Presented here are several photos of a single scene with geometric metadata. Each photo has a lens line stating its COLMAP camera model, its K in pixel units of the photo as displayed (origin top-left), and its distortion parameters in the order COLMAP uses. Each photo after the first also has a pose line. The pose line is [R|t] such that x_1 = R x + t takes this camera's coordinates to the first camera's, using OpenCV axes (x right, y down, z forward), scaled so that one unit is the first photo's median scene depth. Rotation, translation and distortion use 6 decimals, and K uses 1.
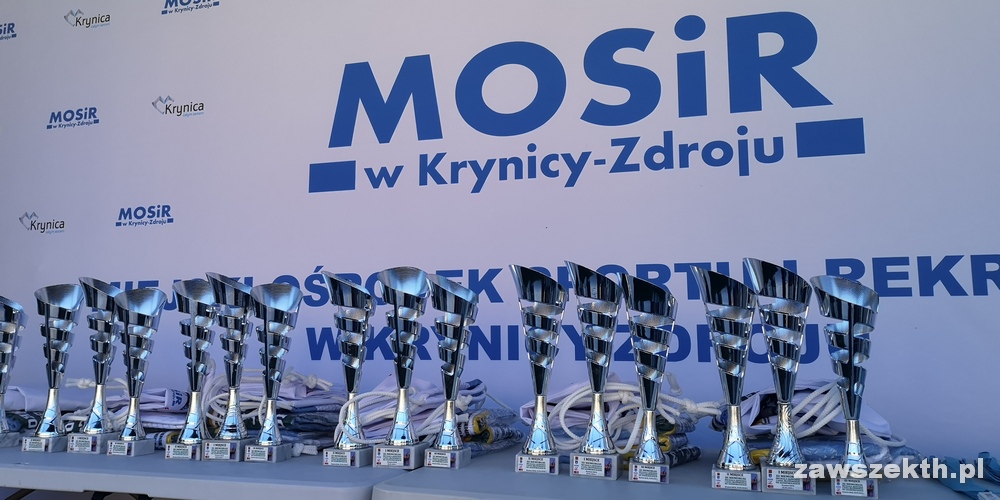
lens RADIAL K [[751.9, 0, 497.4], [0, 751.9, 258.3], [0, 0, 1]] dist [0.007070, -0.002186]
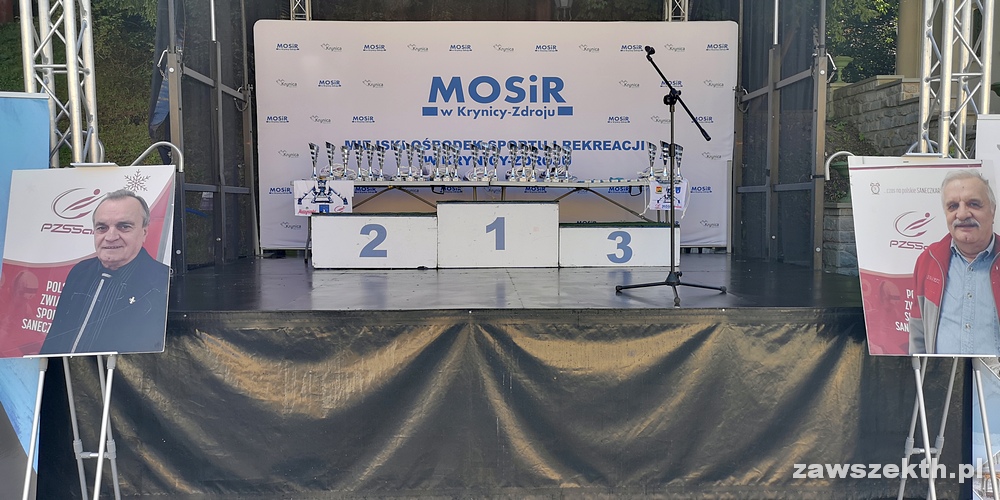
lens RADIAL K [[751.9, 0, 501.1], [0, 751.9, 246.5], [0, 0, 1]] dist [0.007070, -0.002186]
pose [[0.938932, -0.027925, 0.342967, -1.221479], [-0.036910, 0.982778, 0.181067, -0.150935], [-0.342116, -0.182669, 0.921731, -2.599142]]
